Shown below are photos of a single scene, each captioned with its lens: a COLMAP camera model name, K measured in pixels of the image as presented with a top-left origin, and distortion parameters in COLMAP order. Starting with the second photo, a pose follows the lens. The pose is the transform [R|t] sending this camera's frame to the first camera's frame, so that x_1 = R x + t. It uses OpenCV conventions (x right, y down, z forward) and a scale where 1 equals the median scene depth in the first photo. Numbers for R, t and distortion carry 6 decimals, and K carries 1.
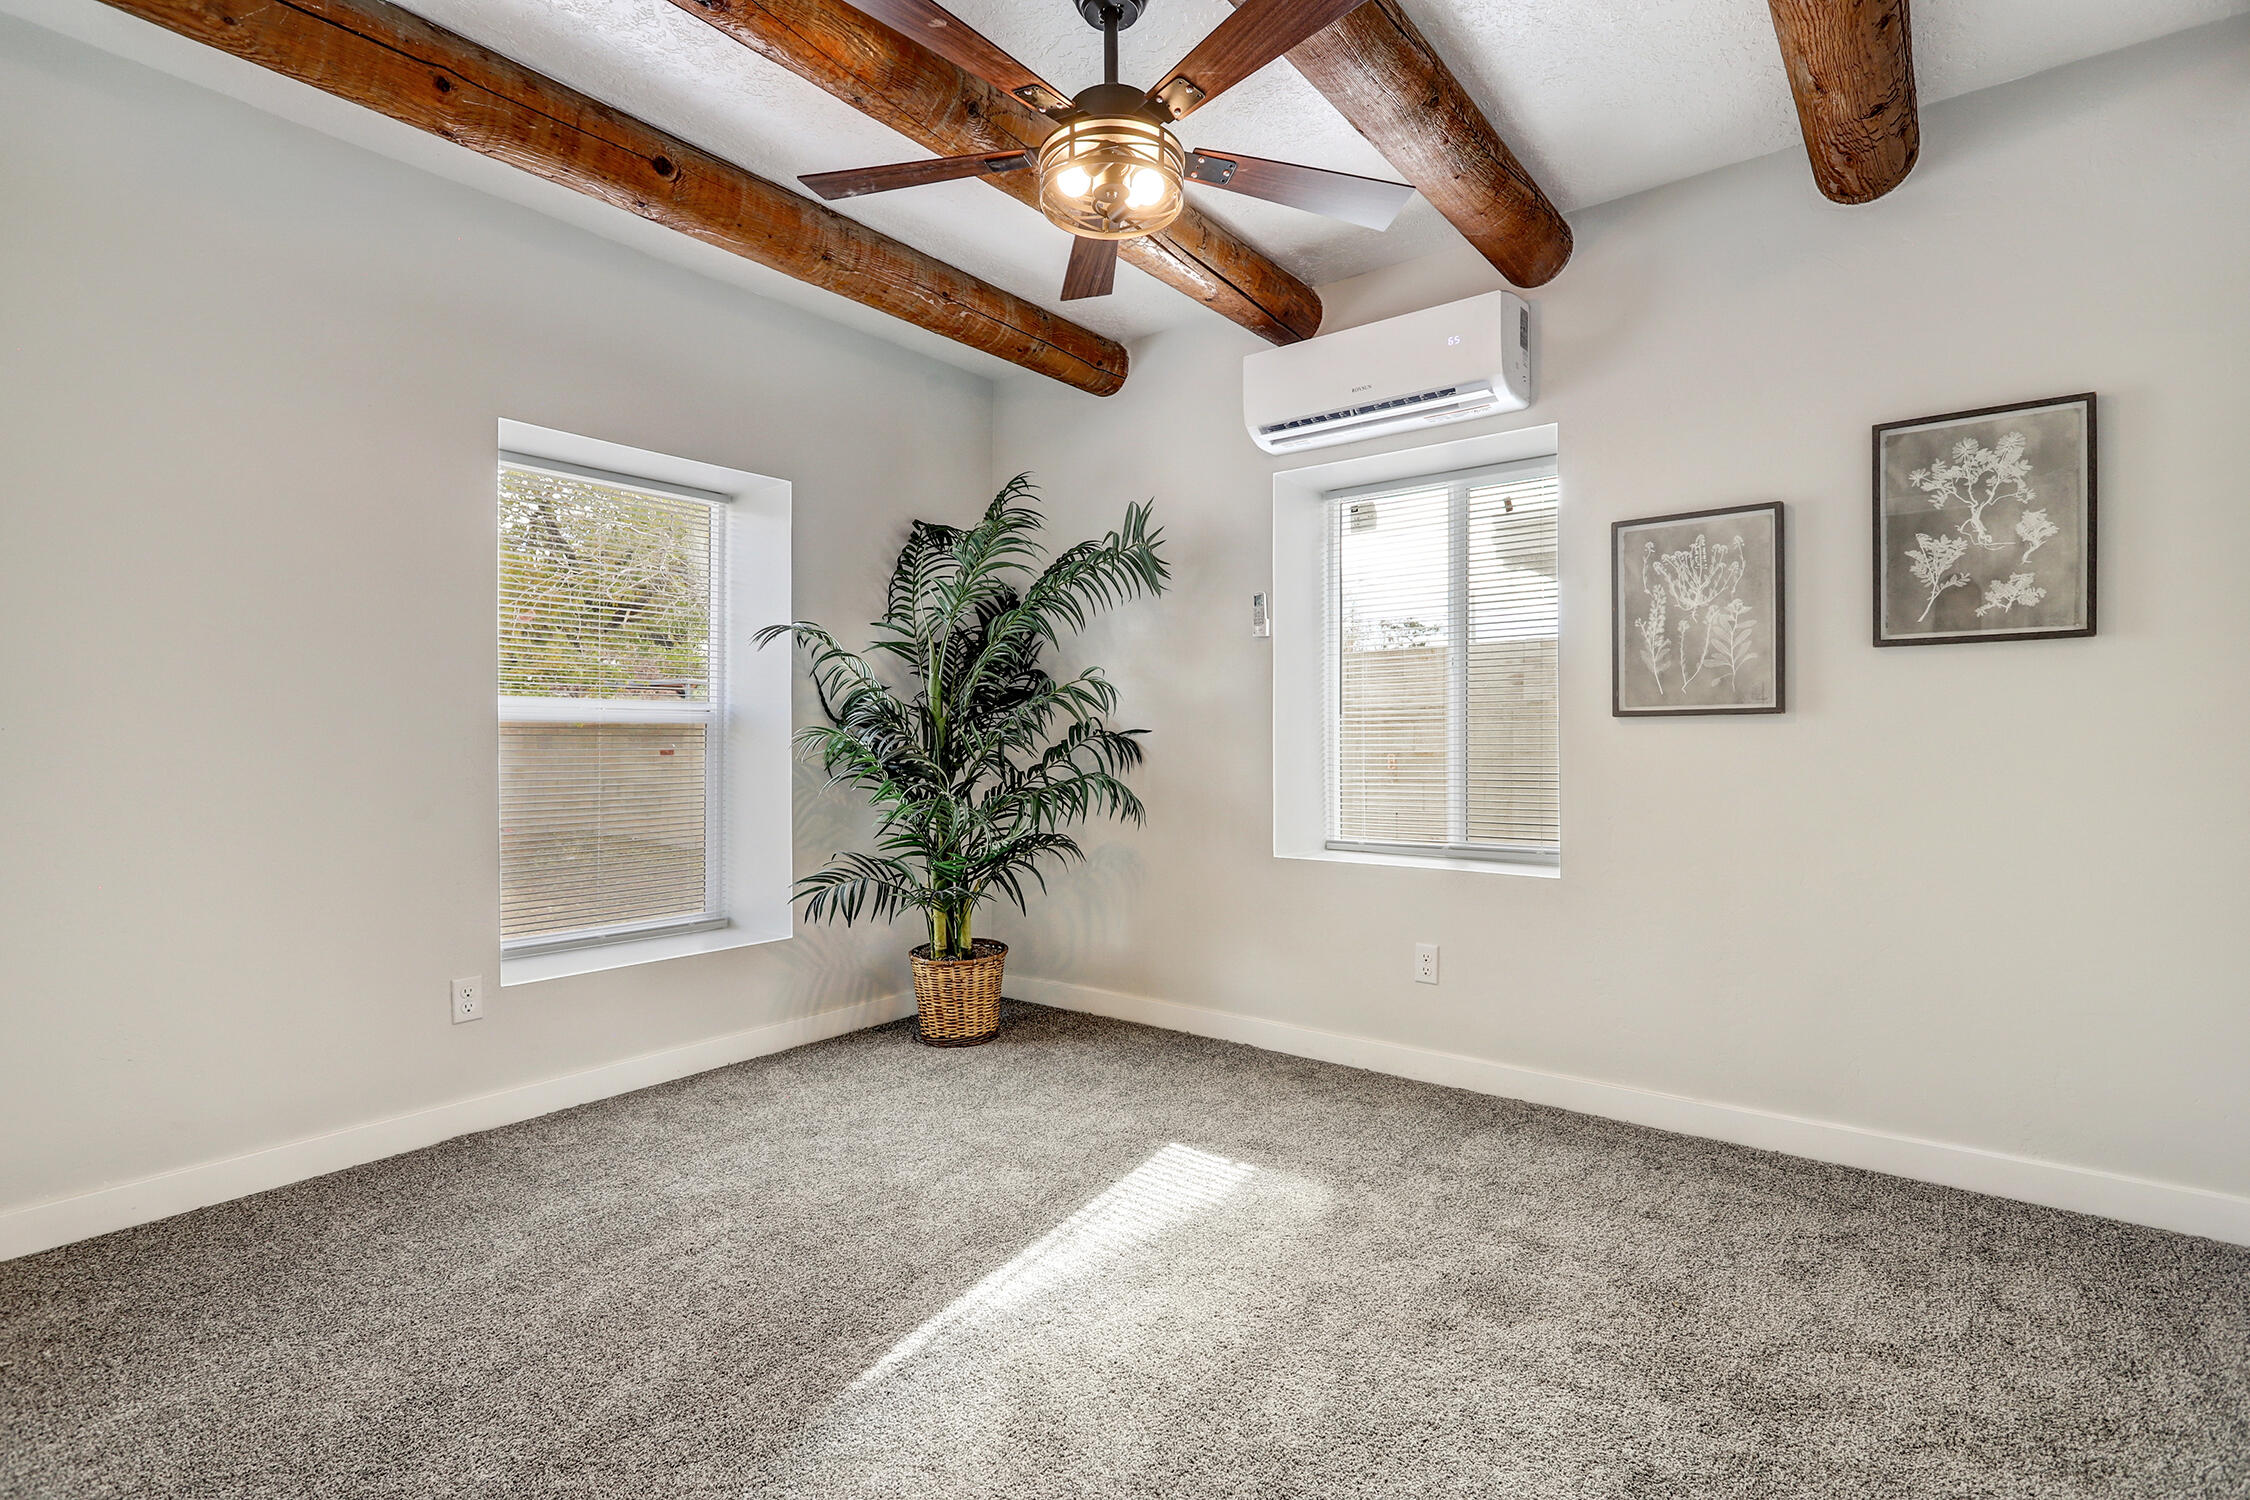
lens RADIAL K [[1066.3, 0, 1125.0], [0, 1066.3, 750.0], [0, 0, 1]] dist [-0.000438, -0.000327]
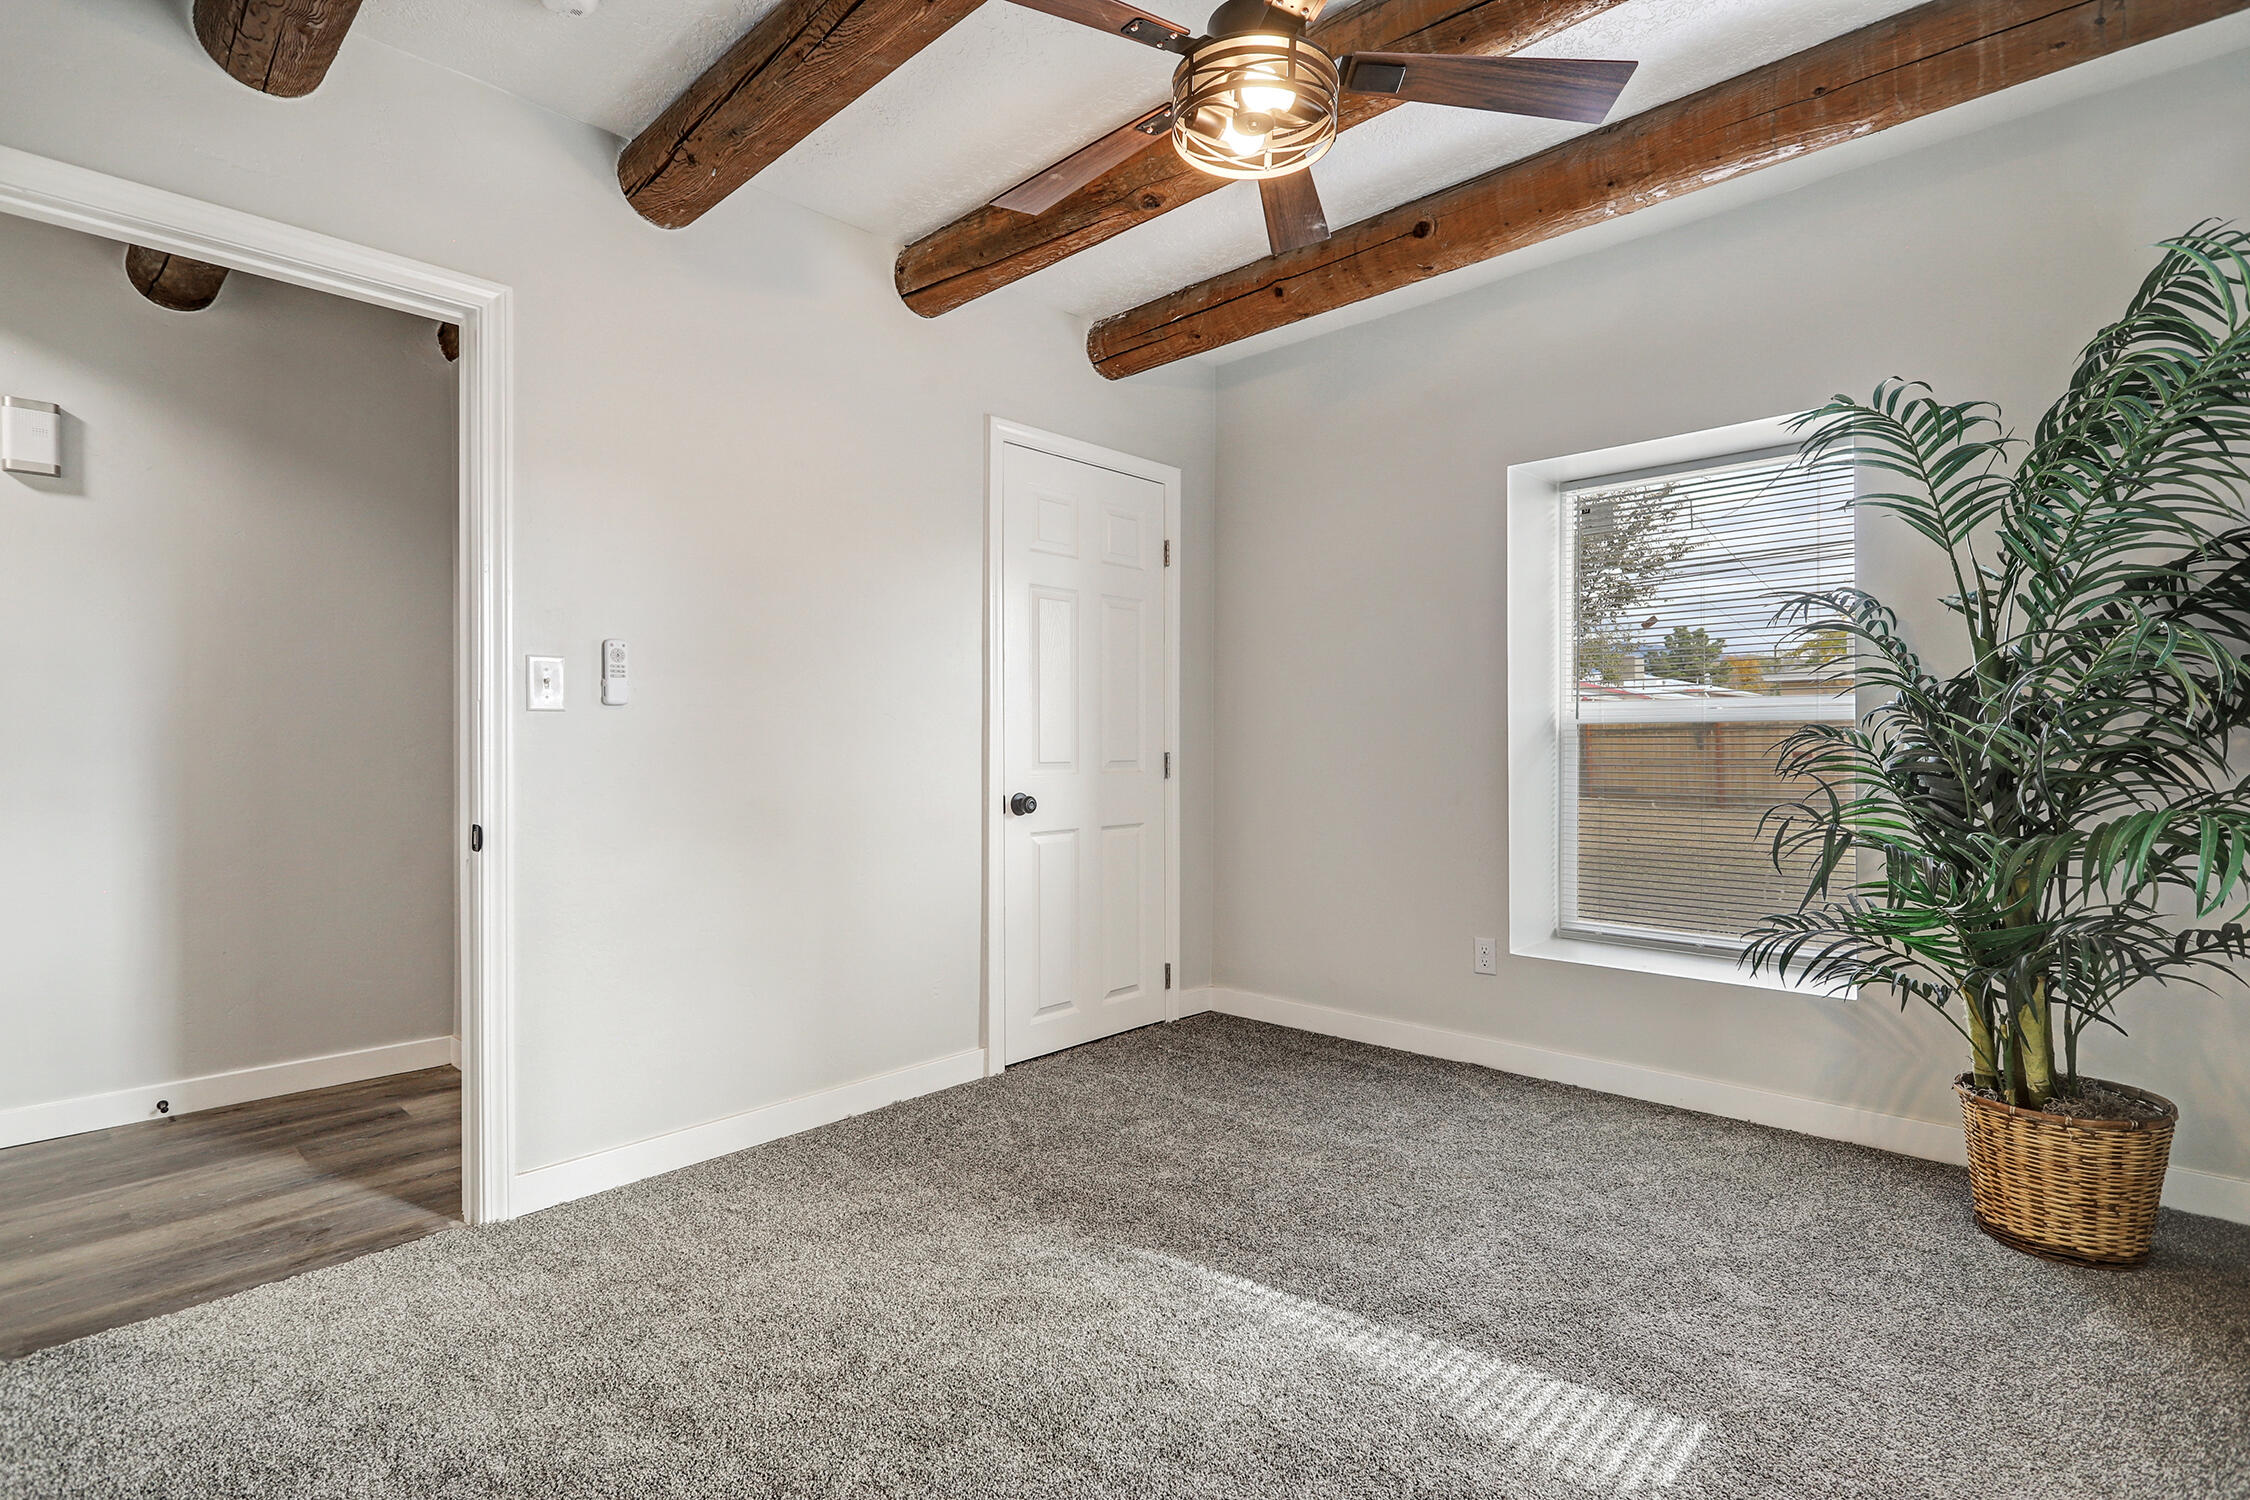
lens RADIAL K [[1066.3, 0, 1125.0], [0, 1066.3, 750.0], [0, 0, 1]] dist [-0.000438, -0.000327]
pose [[-0.085904, 0.009845, -0.996255, 0.535553], [-0.002715, 0.999945, 0.010115, -0.009756], [0.996300, 0.003574, -0.085872, 0.593038]]
